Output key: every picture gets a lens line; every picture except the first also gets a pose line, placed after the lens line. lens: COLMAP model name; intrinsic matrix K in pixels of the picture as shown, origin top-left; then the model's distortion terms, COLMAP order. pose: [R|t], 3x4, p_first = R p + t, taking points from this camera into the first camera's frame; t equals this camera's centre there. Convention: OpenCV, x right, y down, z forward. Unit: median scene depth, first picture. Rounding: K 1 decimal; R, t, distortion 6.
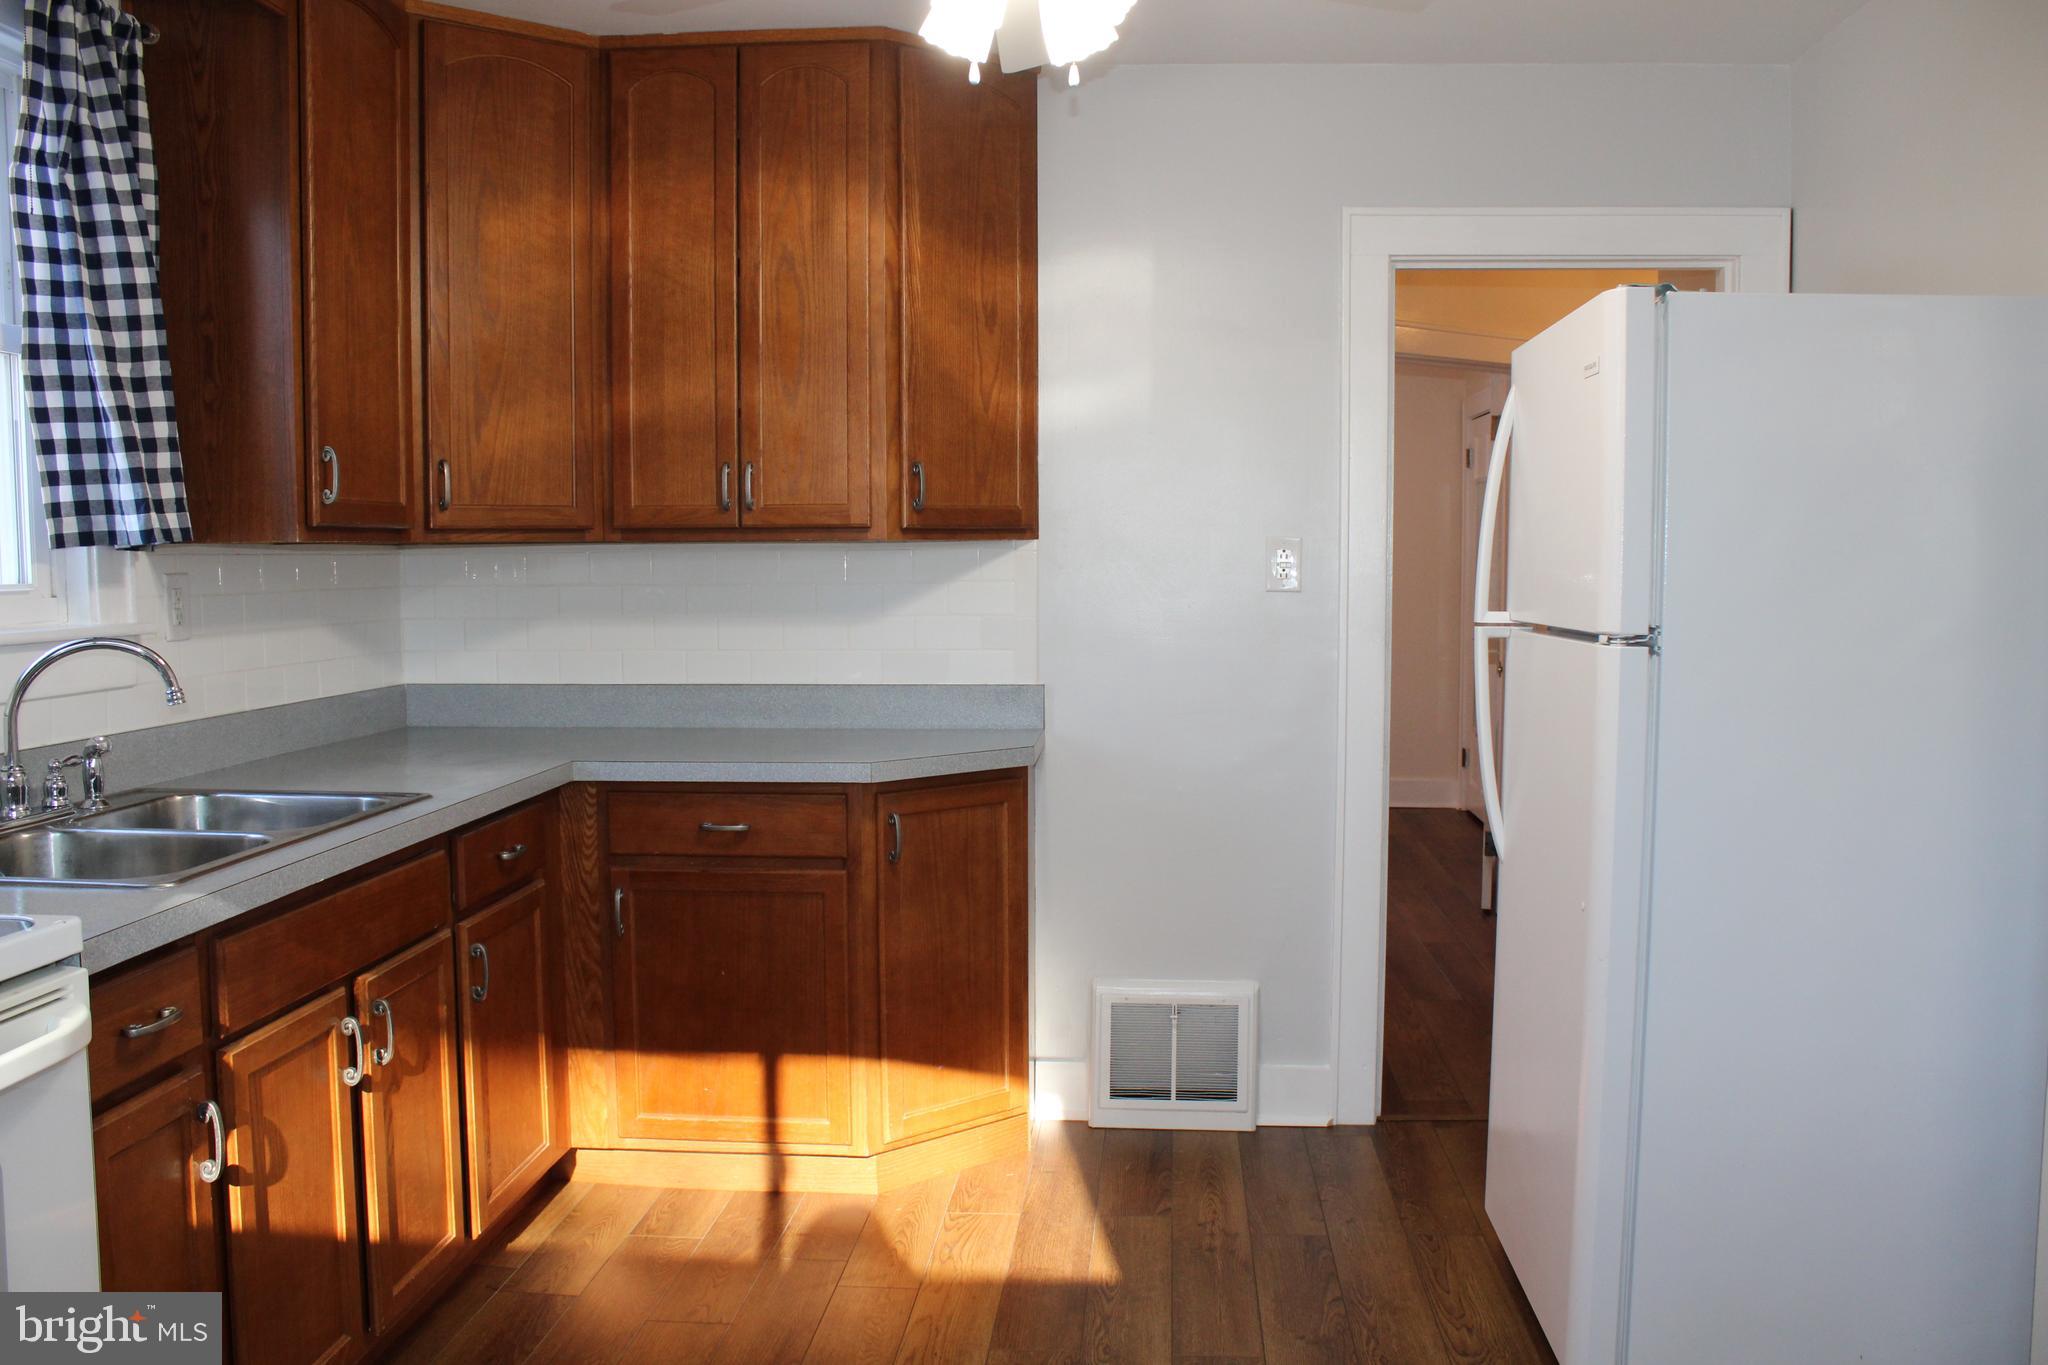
lens RADIAL K [[1715.6, 0, 1024.0], [0, 1715.6, 682.5], [0, 0, 1]] dist [-0.165741, 0.153920]
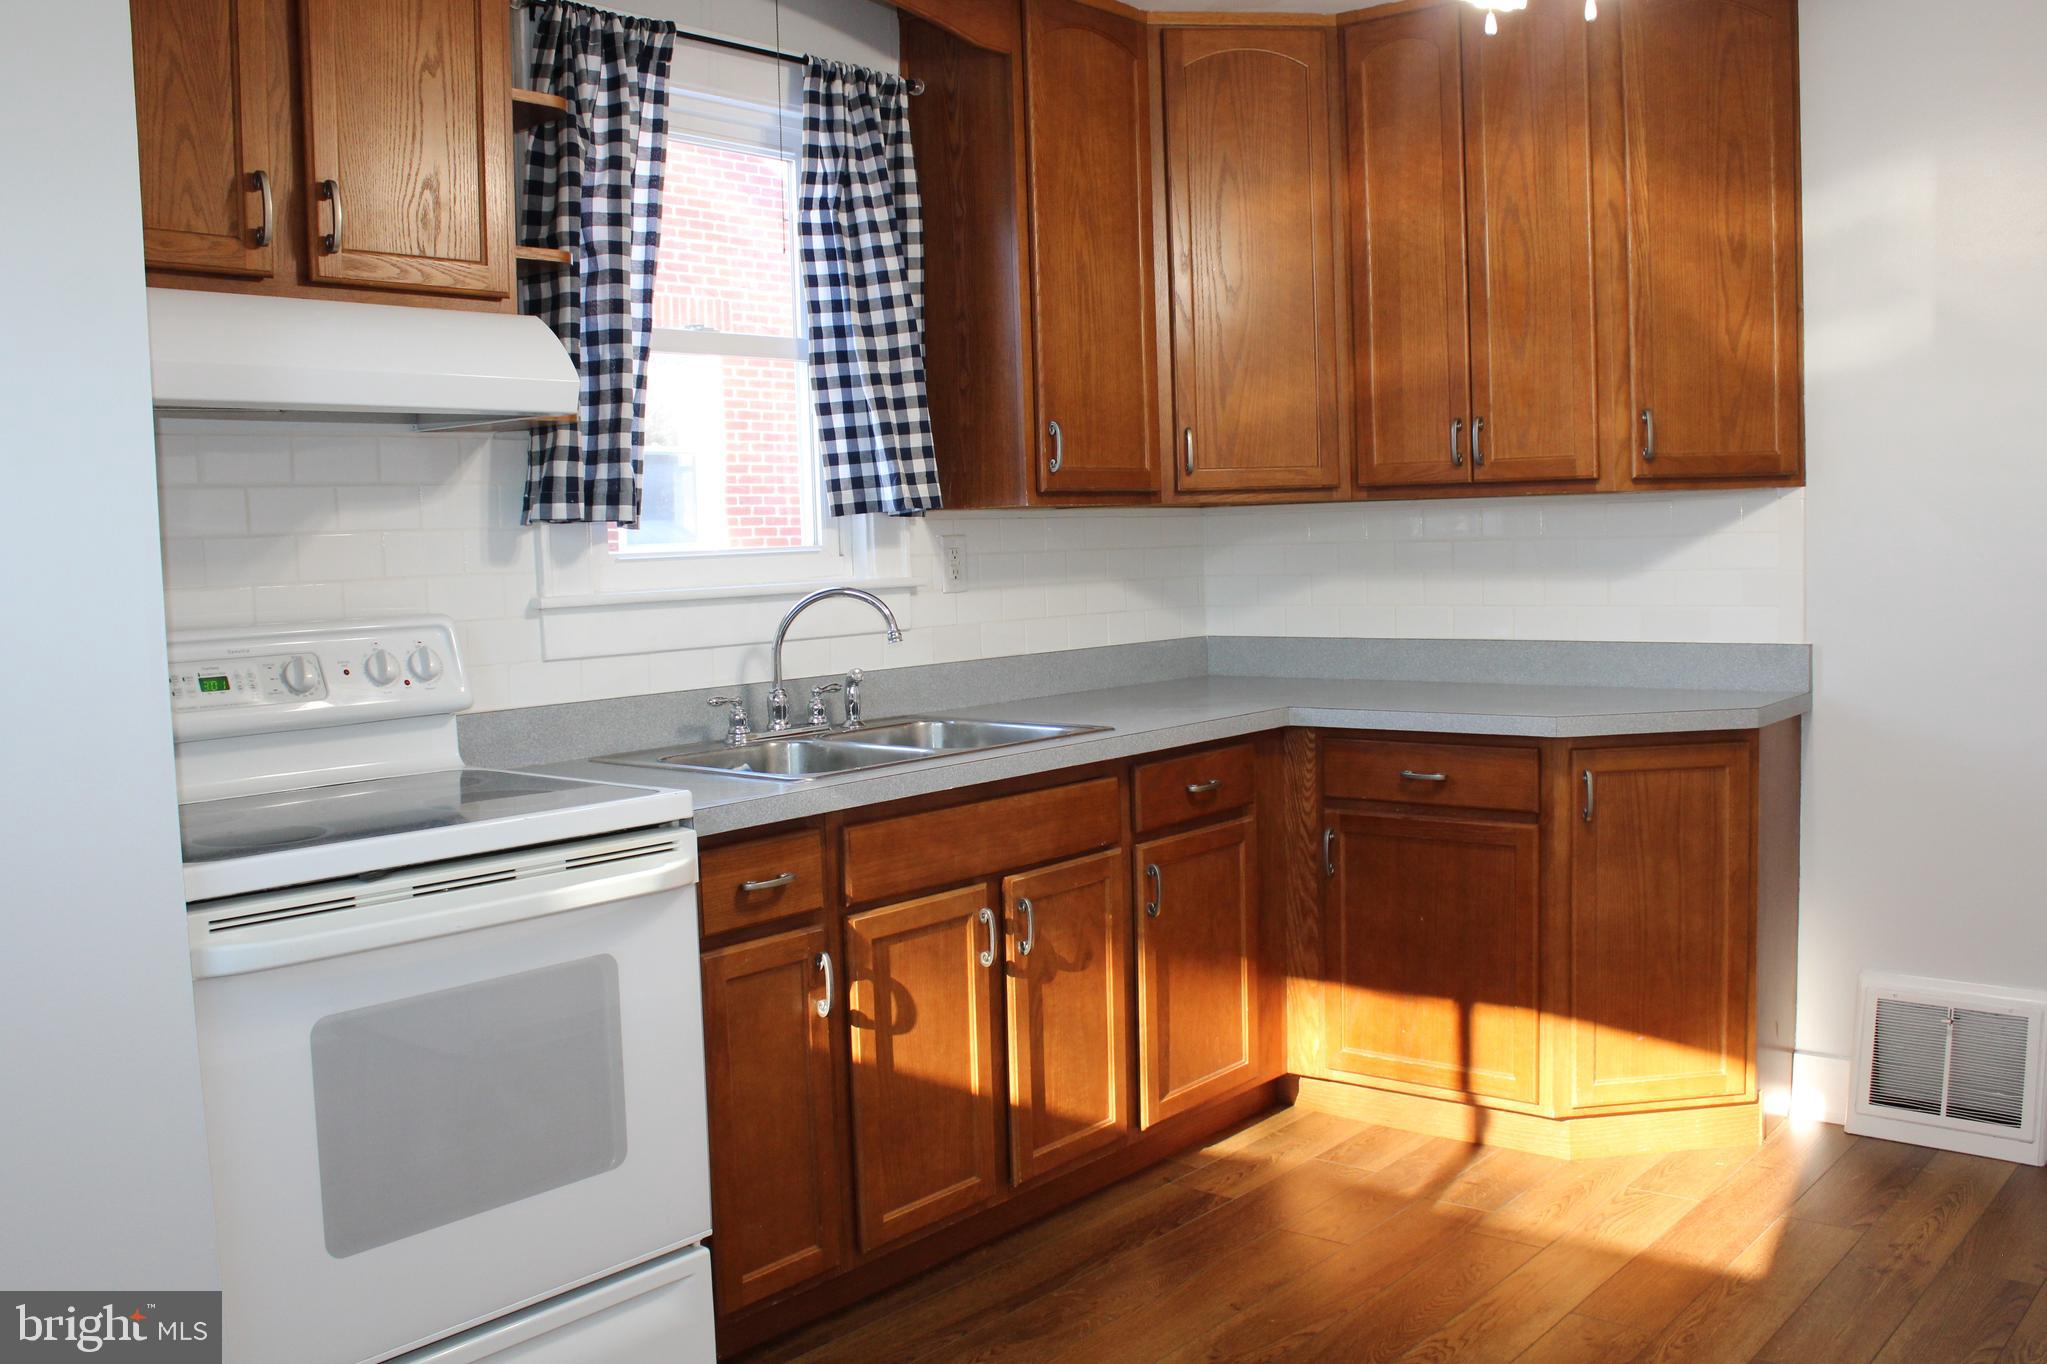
lens RADIAL K [[1806.0, 0, 1023.5], [0, 1806.0, 682.0], [0, 0, 1]] dist [-0.164847, 0.151185]
pose [[0.817522, 0.024859, -0.575360, 0.240765], [-0.015726, 0.999659, 0.020846, 0.009694], [0.575682, -0.007994, 0.817635, -0.016402]]
